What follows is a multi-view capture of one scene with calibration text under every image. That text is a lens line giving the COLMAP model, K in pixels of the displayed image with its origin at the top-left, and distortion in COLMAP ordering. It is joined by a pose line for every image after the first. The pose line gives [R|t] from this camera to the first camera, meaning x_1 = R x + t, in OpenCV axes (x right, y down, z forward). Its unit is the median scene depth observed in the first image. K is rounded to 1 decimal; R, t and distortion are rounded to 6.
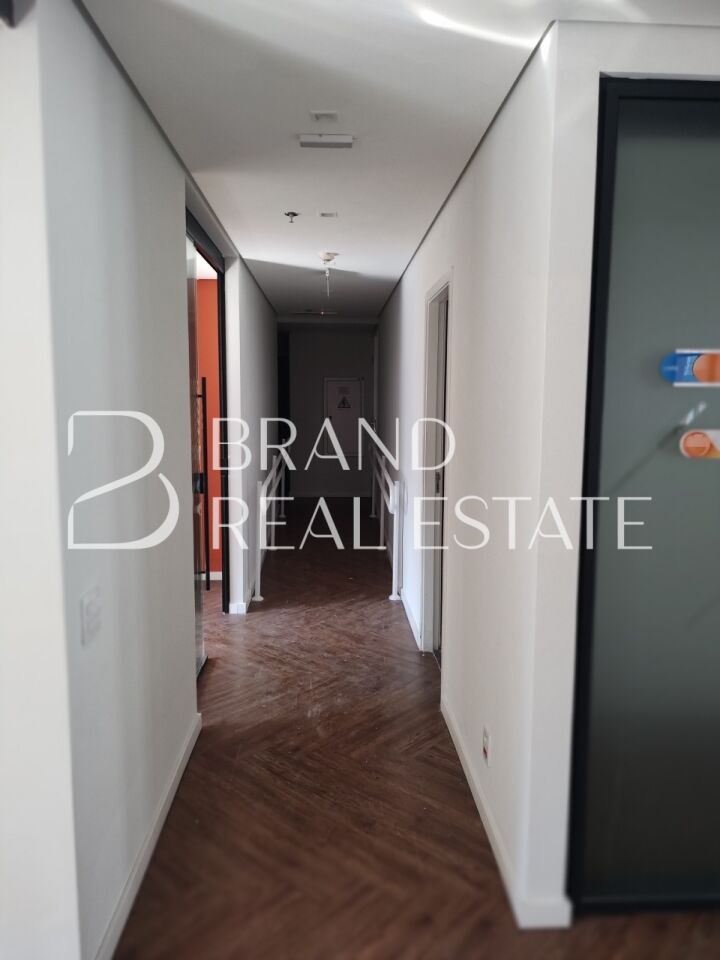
lens RADIAL K [[691.8, 0, 364.9], [0, 691.8, 483.9], [0, 0, 1]] dist [0.005085, -0.008308]
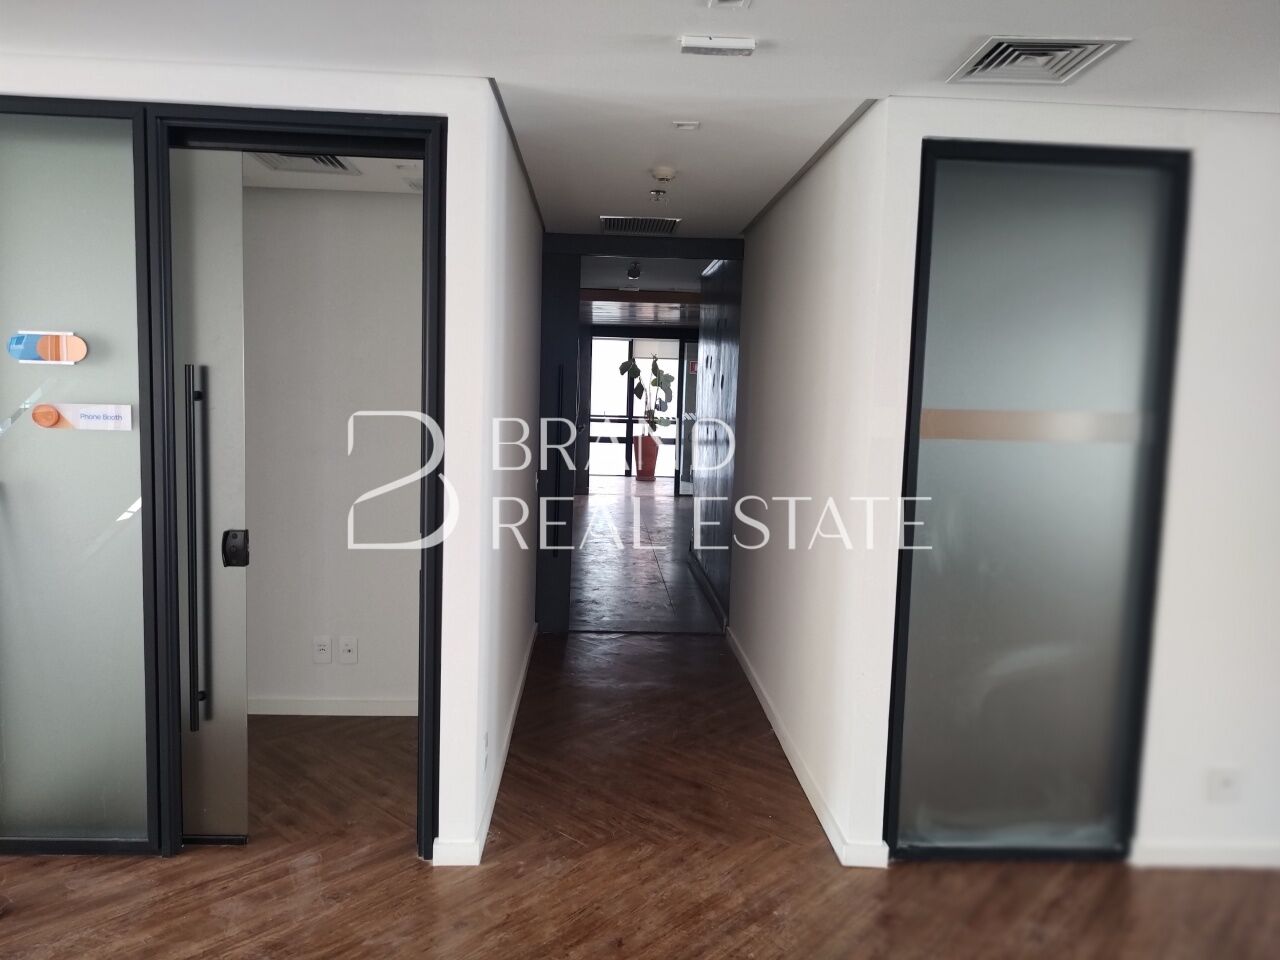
lens RADIAL K [[917.2, 0, 654.6], [0, 917.2, 463.9], [0, 0, 1]] dist [0.011830, -0.017879]
pose [[0.999670, 0.024458, 0.007884, 1.470338], [-0.024258, 0.999404, -0.024551, 0.033300], [-0.008480, 0.024351, 0.999667, -0.488663]]
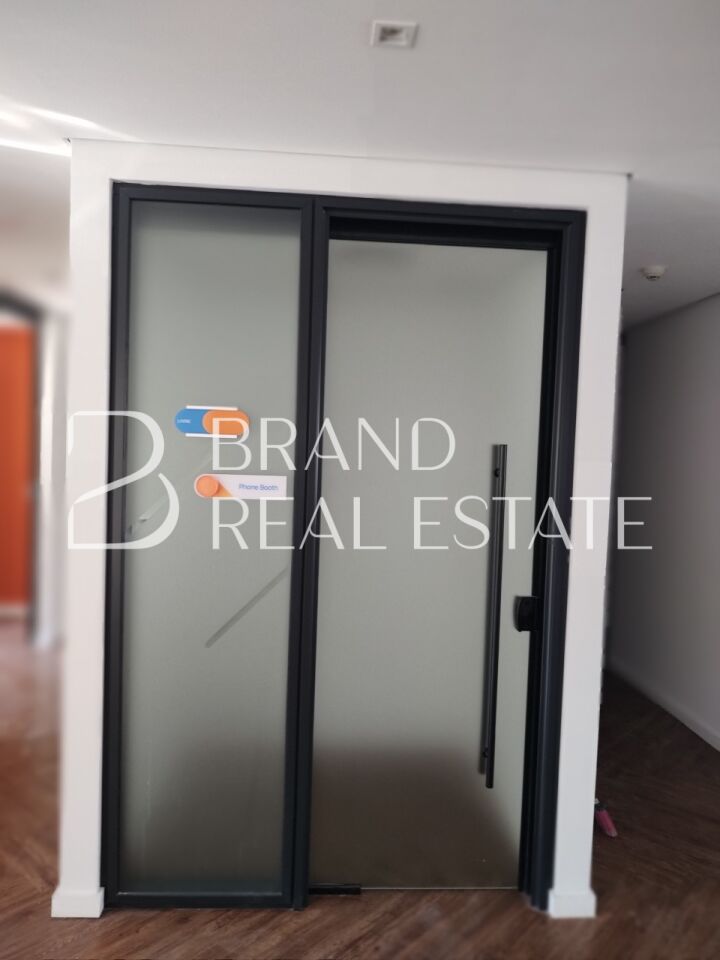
lens RADIAL K [[687.9, 0, 364.0], [0, 687.9, 474.2], [0, 0, 1]] dist [0.011830, -0.017879]
pose [[0.999506, 0.028107, 0.014071, 0.739253], [-0.026991, 0.996891, -0.074031, 0.002402], [-0.016108, 0.073615, 0.997157, -0.172015]]
